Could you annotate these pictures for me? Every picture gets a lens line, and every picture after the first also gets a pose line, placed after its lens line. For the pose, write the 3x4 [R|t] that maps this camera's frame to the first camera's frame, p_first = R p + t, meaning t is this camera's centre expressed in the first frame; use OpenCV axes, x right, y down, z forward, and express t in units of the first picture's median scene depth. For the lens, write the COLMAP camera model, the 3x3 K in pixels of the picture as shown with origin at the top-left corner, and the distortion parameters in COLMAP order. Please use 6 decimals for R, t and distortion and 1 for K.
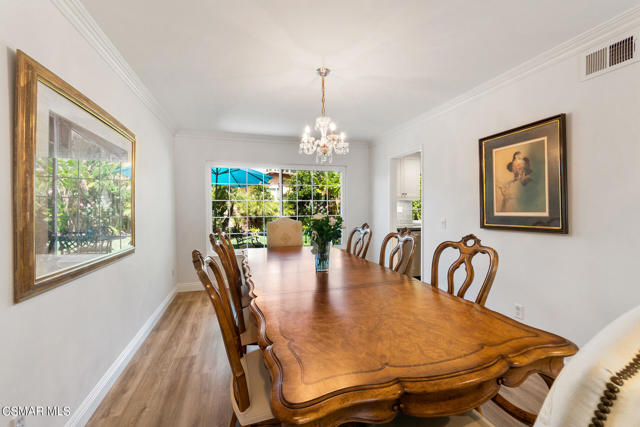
lens RADIAL K [[275.3, 0, 321.6], [0, 275.3, 210.6], [0, 0, 1]] dist [-0.002848, 0.001052]
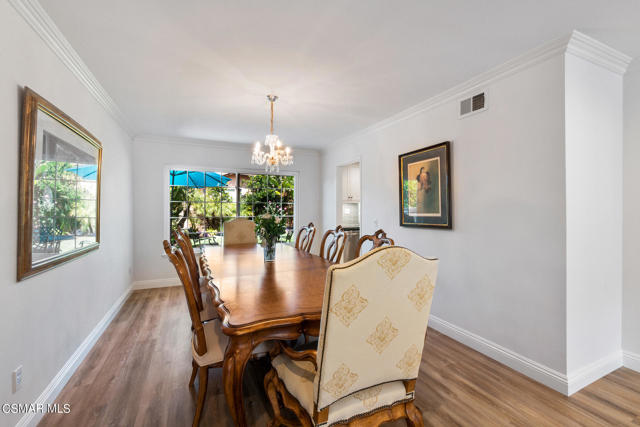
lens RADIAL K [[275.3, 0, 317.8], [0, 275.3, 206.9], [0, 0, 1]] dist [-0.002848, 0.001052]
pose [[0.991783, 0.007575, 0.127711, 0.054888], [-0.005069, 0.999788, -0.019932, 0.003077], [-0.127835, 0.019121, 0.991611, -0.228472]]
